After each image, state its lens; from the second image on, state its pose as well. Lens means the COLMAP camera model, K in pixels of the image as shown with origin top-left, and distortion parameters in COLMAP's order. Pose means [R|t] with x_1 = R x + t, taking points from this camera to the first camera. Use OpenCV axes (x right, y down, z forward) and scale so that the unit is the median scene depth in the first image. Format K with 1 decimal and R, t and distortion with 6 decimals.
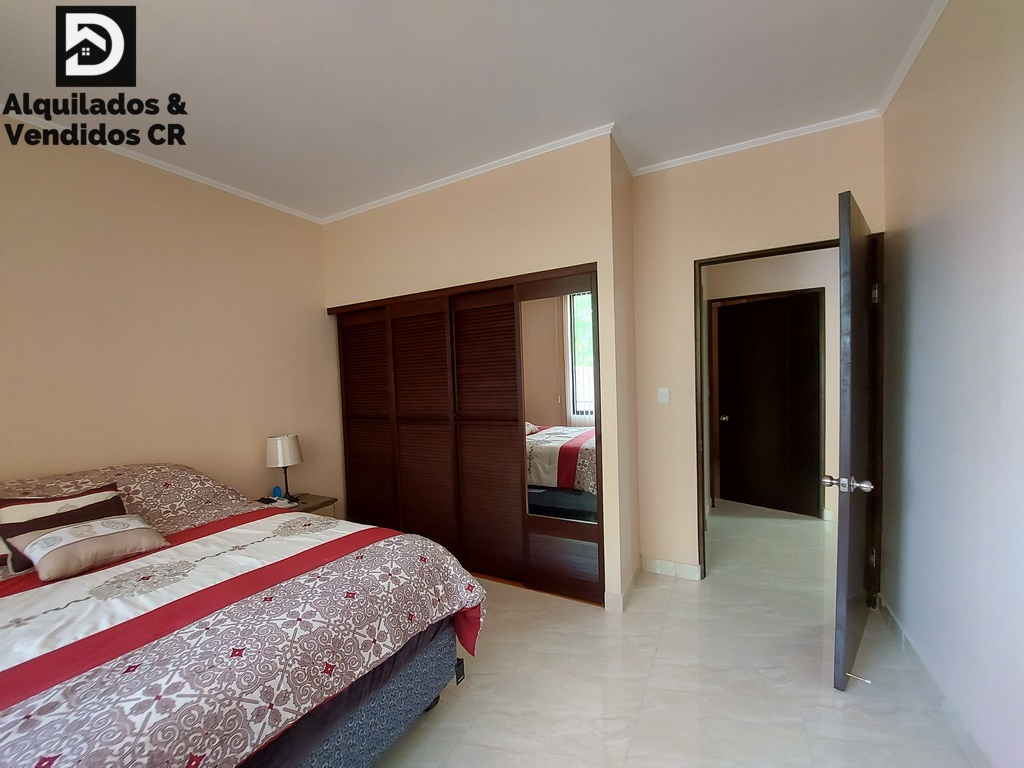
lens RADIAL K [[410.9, 0, 512.1], [0, 410.9, 398.2], [0, 0, 1]] dist [-0.018715, 0.000295]
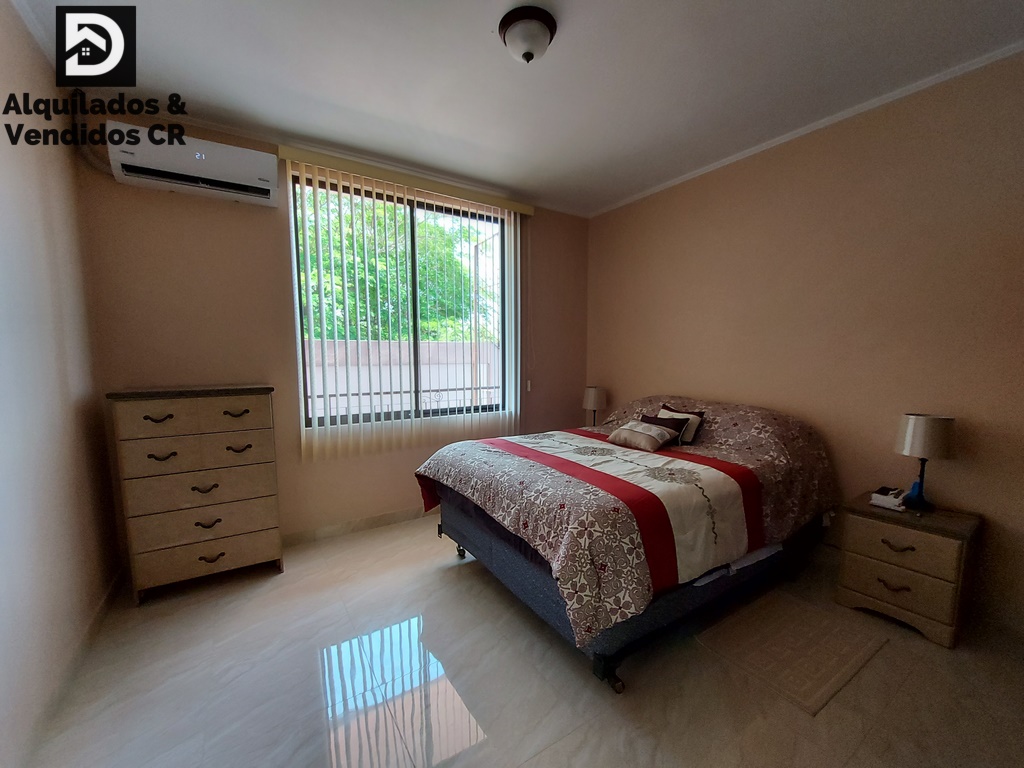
lens RADIAL K [[410.9, 0, 512.1], [0, 410.9, 398.2], [0, 0, 1]] dist [-0.018715, 0.000295]
pose [[-0.473077, 0.127523, -0.871743, 0.715187], [-0.022814, 0.987364, 0.156818, -0.060238], [0.880726, 0.094075, -0.464189, 1.261618]]
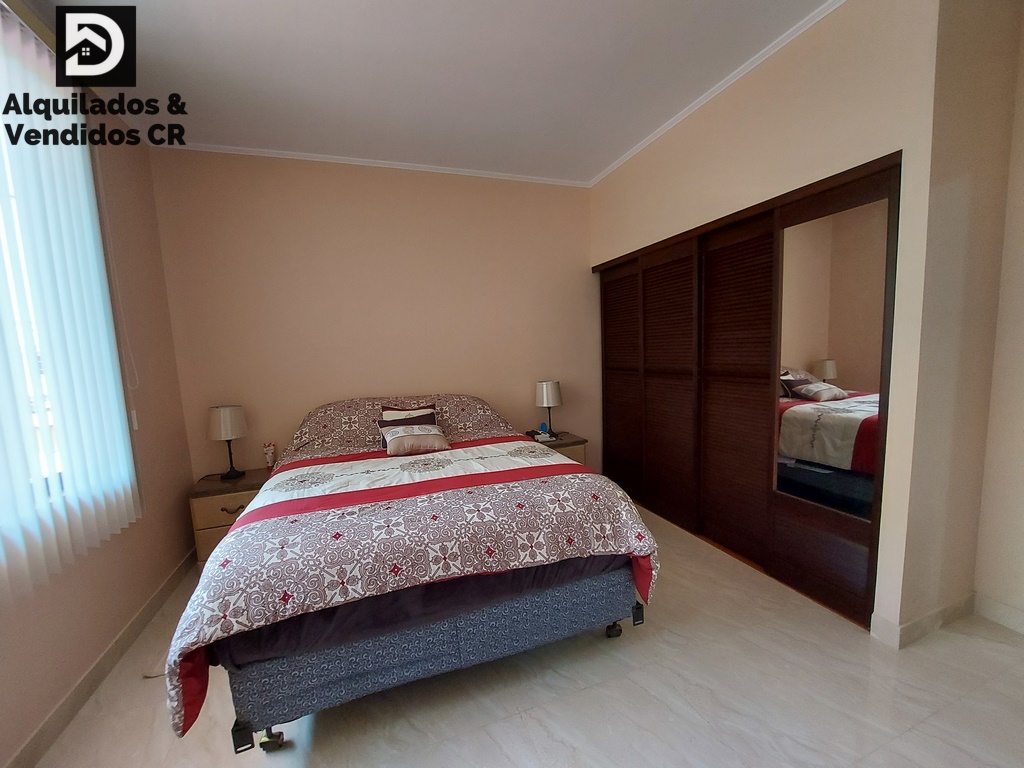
lens RADIAL K [[410.9, 0, 512.1], [0, 410.9, 398.2], [0, 0, 1]] dist [-0.018715, 0.000295]
pose [[0.746121, 0.083450, -0.660560, 0.284801], [-0.013222, 0.993776, 0.110611, 0.017290], [0.665679, -0.073796, 0.742580, 0.066282]]
